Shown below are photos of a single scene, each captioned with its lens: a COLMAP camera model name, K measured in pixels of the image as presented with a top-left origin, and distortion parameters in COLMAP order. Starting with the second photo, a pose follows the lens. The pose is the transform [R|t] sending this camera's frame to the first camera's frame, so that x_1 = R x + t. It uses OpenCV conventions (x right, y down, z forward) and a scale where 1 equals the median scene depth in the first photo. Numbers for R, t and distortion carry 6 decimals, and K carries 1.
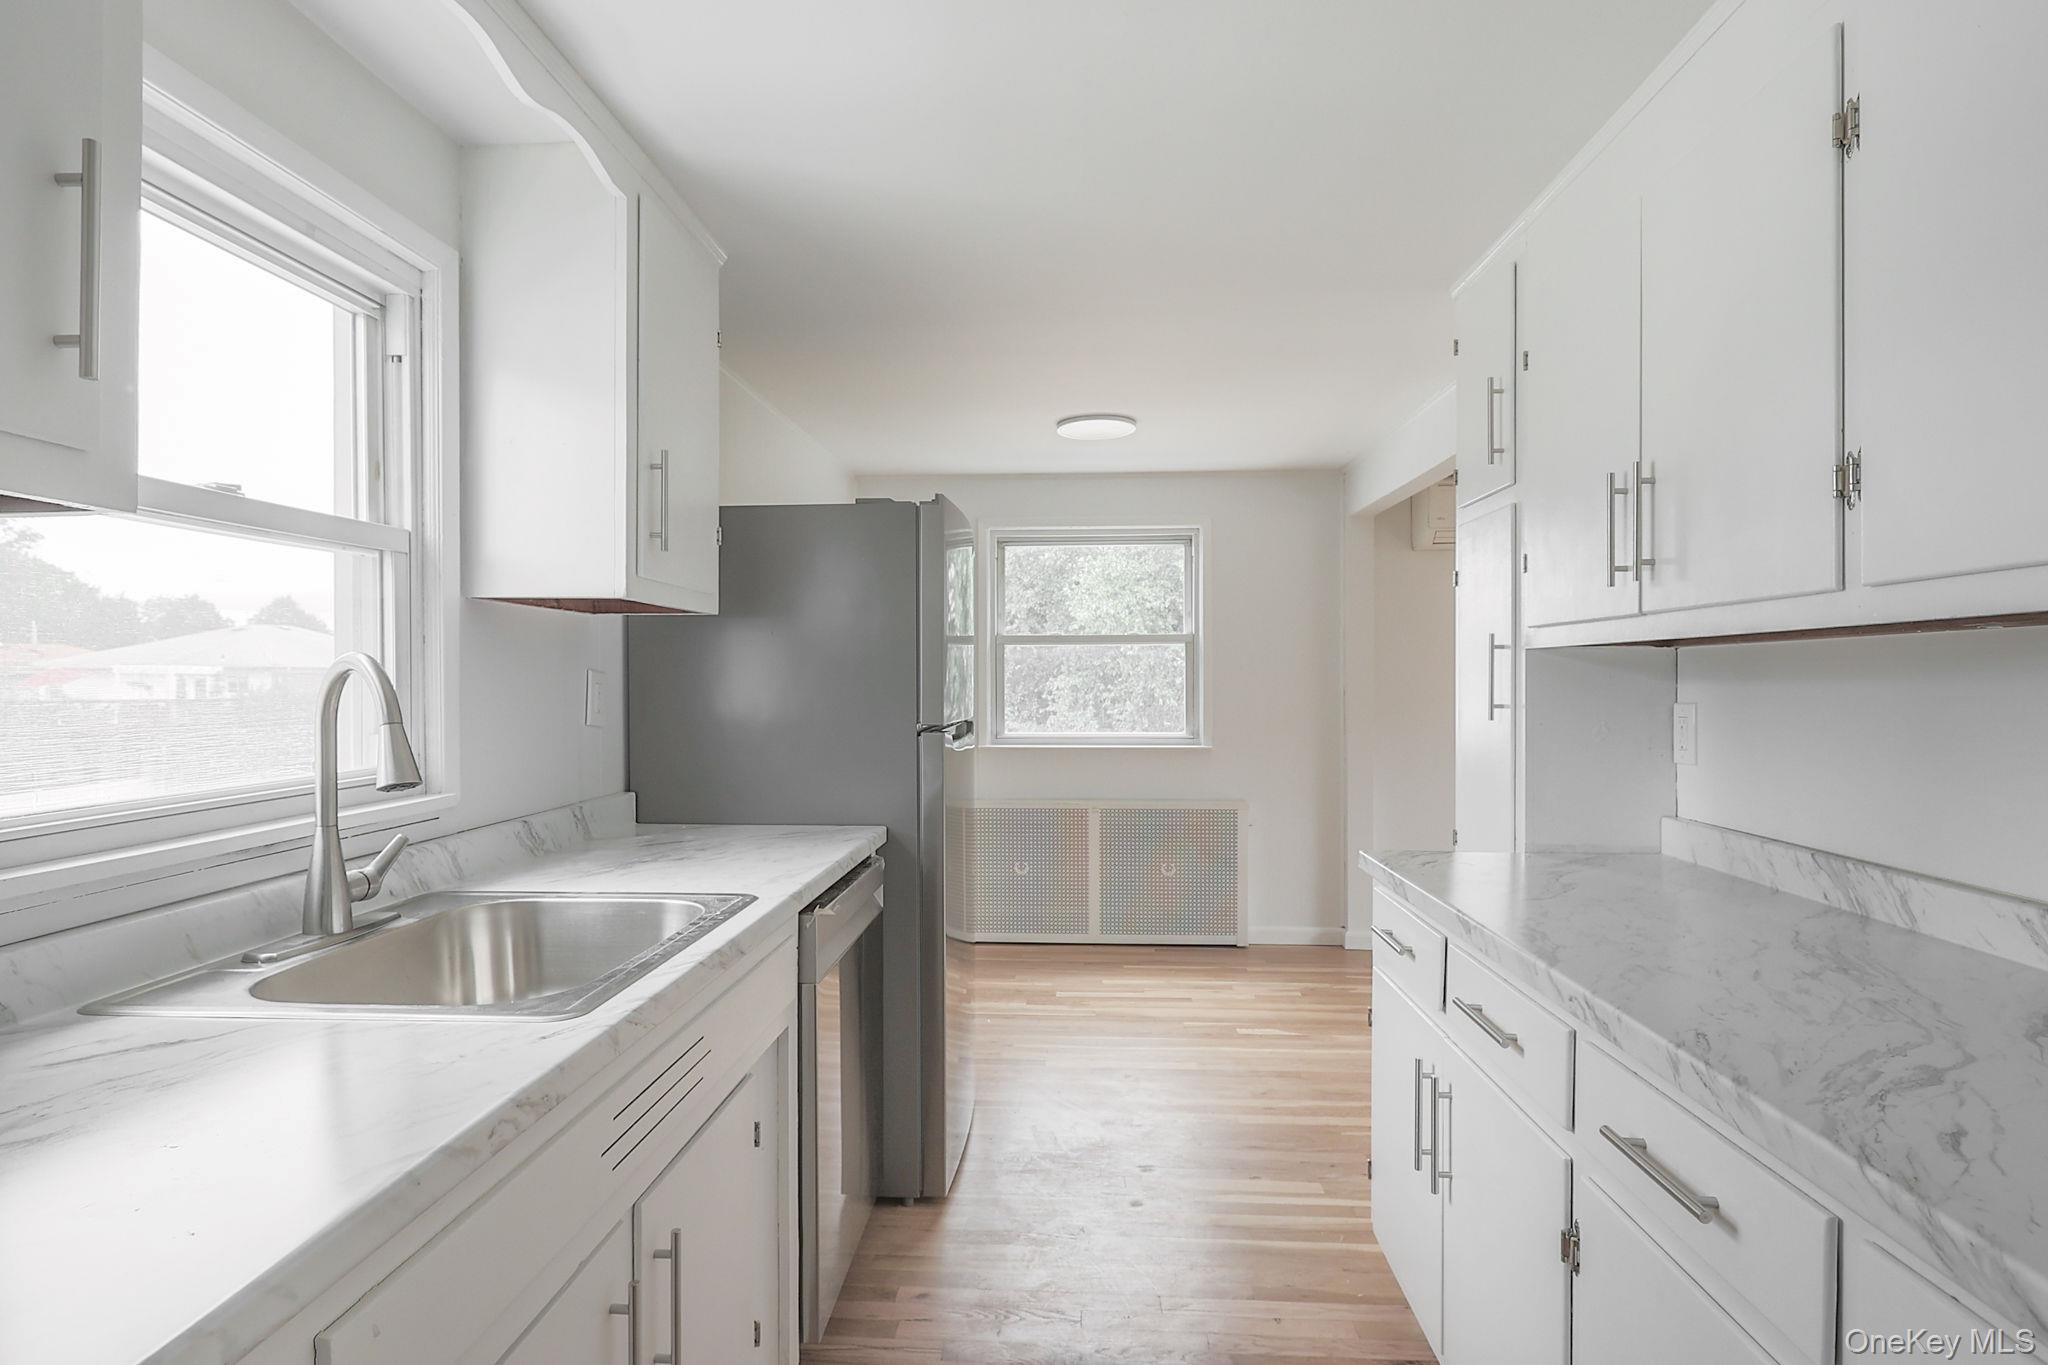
lens RADIAL K [[1053.3, 0, 1024.0], [0, 1053.3, 682.5], [0, 0, 1]] dist [-0.000326, -0.000105]
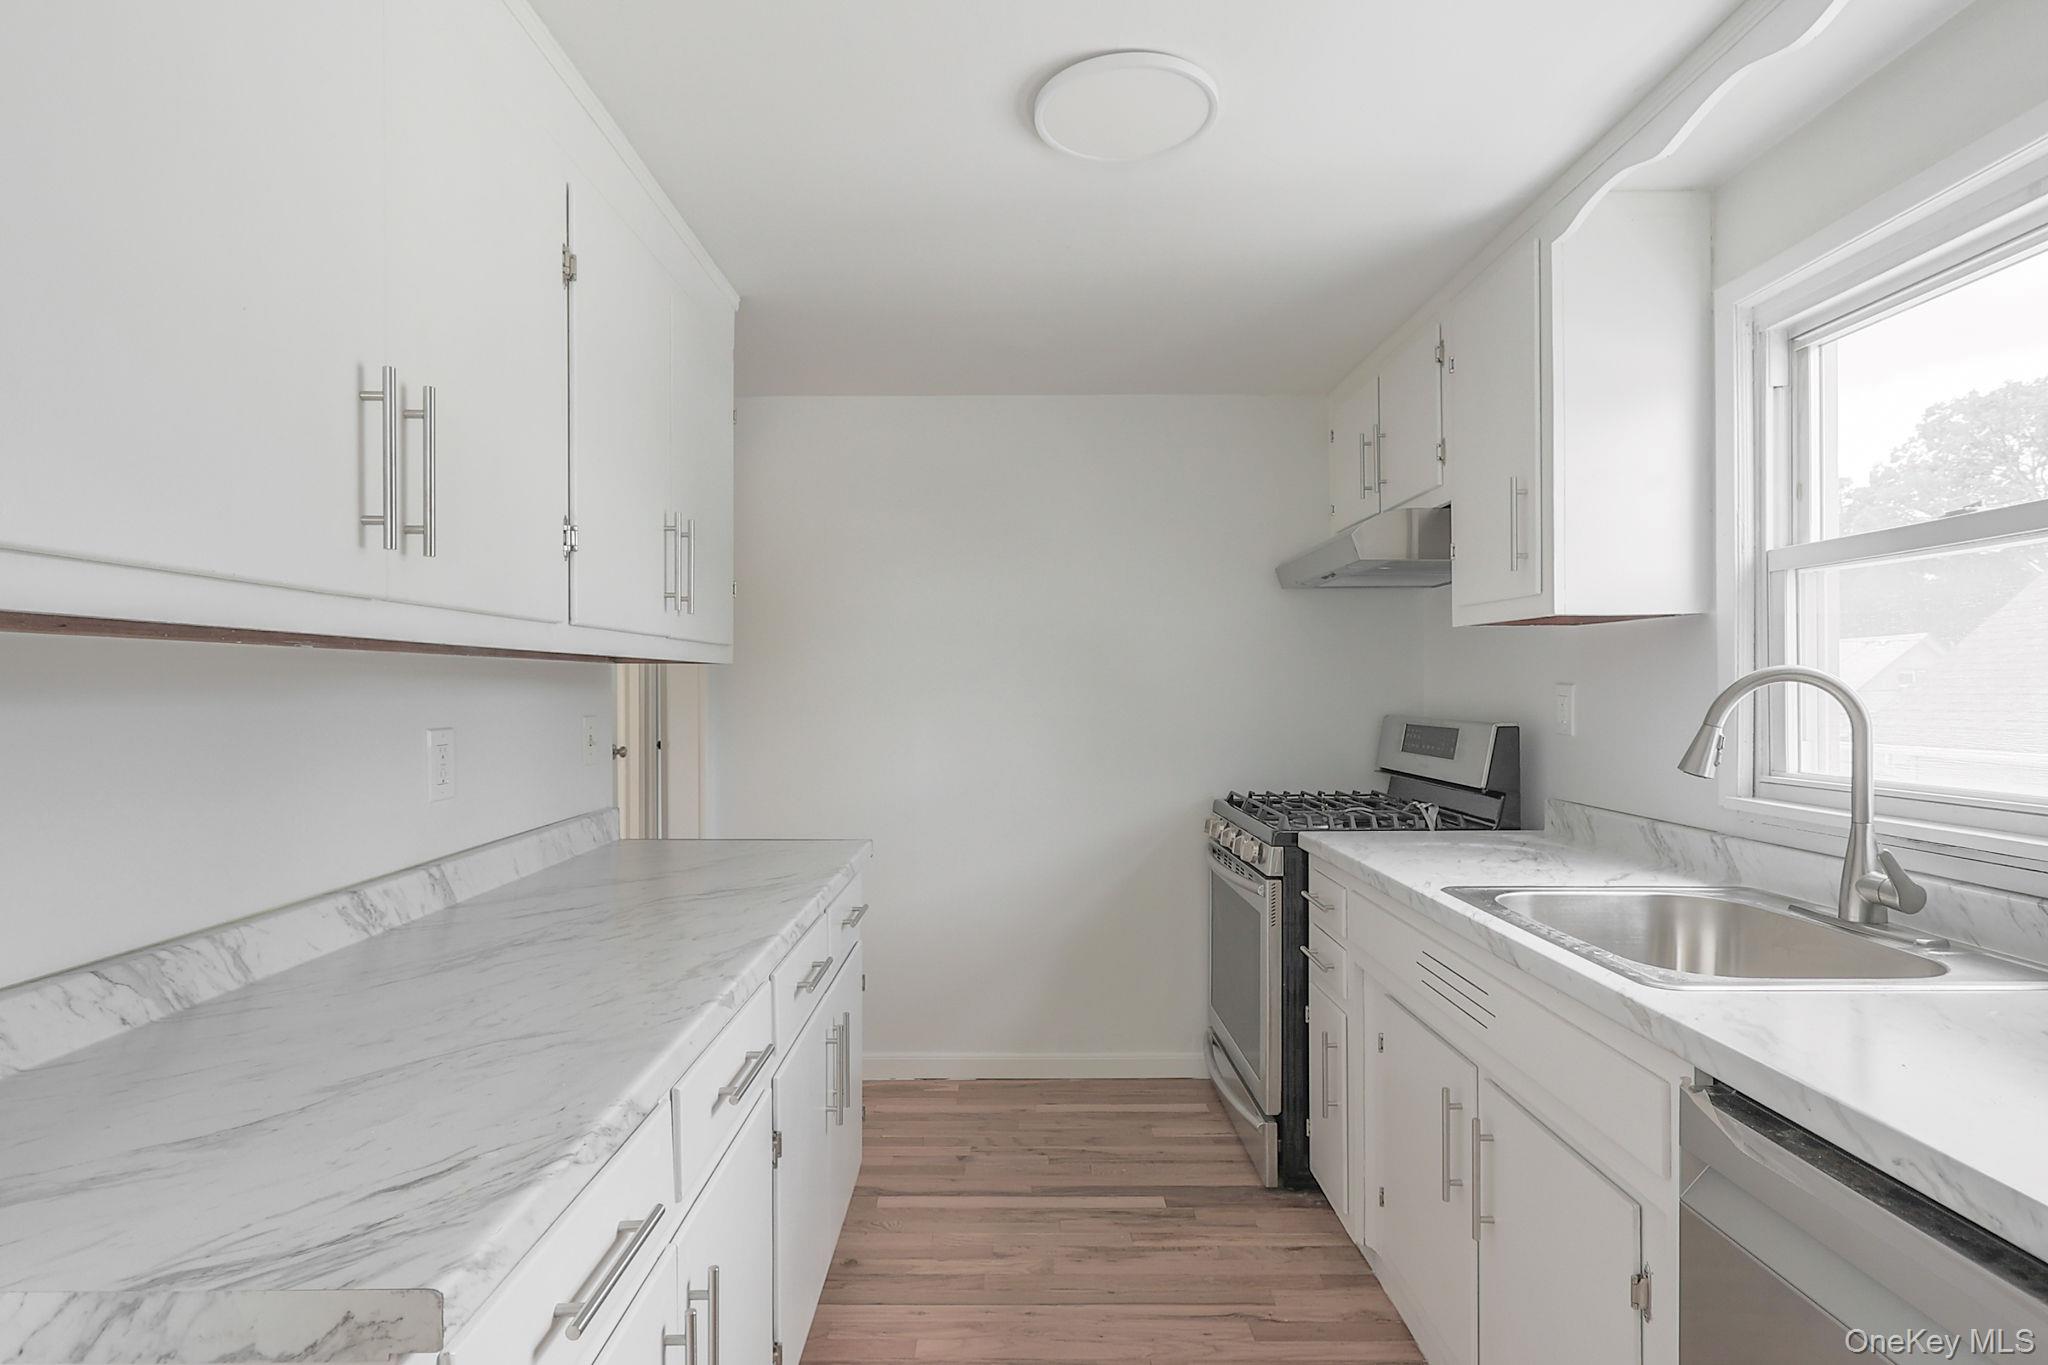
lens RADIAL K [[1053.3, 0, 1024.0], [0, 1053.3, 682.5], [0, 0, 1]] dist [-0.000326, -0.000105]
pose [[-0.997554, 0.004187, -0.069773, 0.277198], [0.004389, 0.999987, -0.002737, -0.010466], [0.069761, -0.003037, -0.997559, 2.027628]]
